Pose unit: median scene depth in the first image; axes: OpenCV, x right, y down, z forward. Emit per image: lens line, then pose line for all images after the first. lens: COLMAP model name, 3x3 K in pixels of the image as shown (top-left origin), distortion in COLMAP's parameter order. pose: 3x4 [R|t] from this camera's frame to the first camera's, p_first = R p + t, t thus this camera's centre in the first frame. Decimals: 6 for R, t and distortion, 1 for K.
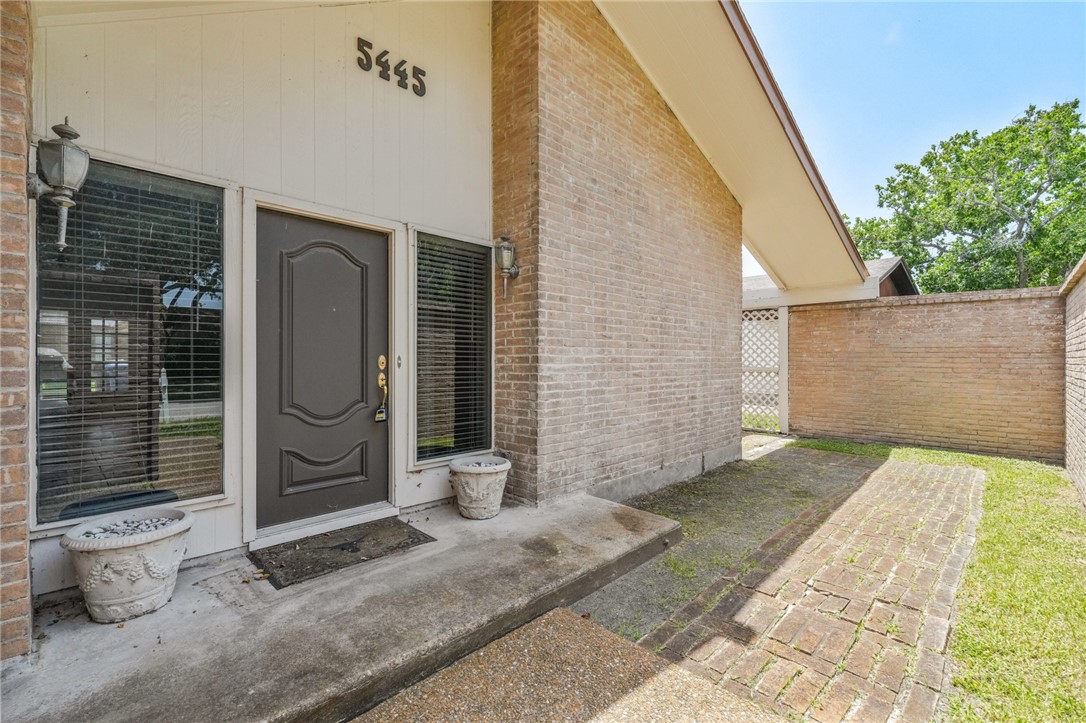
lens RADIAL K [[482.4, 0, 547.4], [0, 482.4, 356.5], [0, 0, 1]] dist [-0.001317, -0.000070]
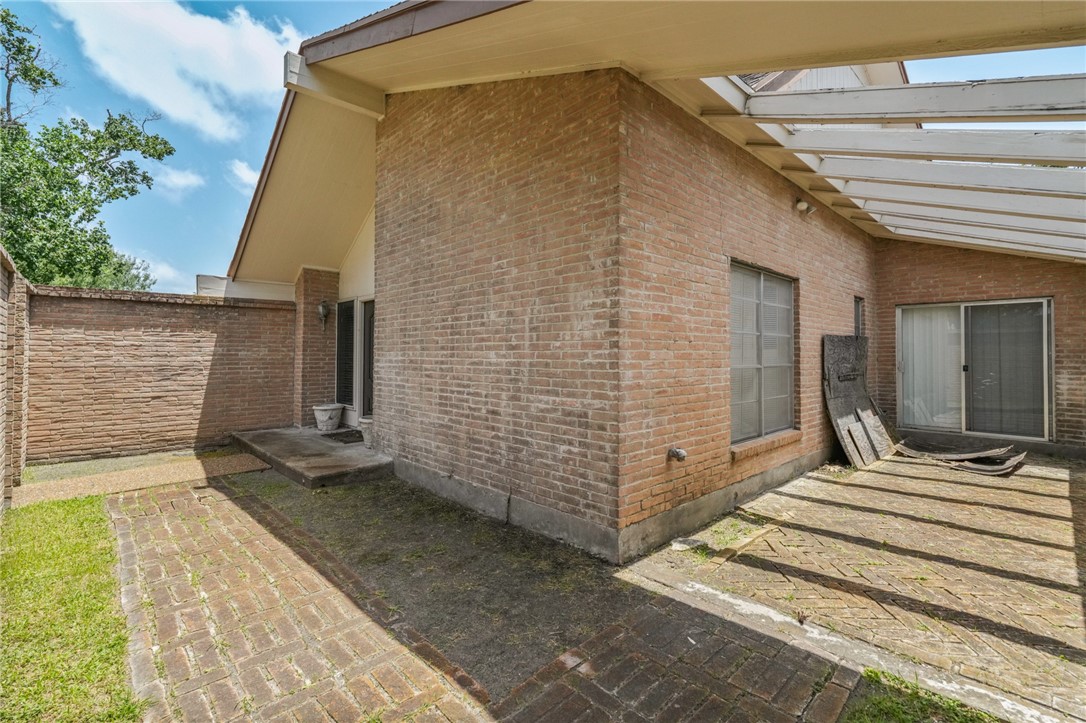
lens RADIAL K [[482.4, 0, 547.4], [0, 482.4, 356.5], [0, 0, 1]] dist [-0.001317, -0.000070]
pose [[-0.036763, -0.014279, -0.999222, 1.256567], [-0.012159, 0.999830, -0.013840, 0.006921], [0.999250, 0.011641, -0.036930, 1.312398]]
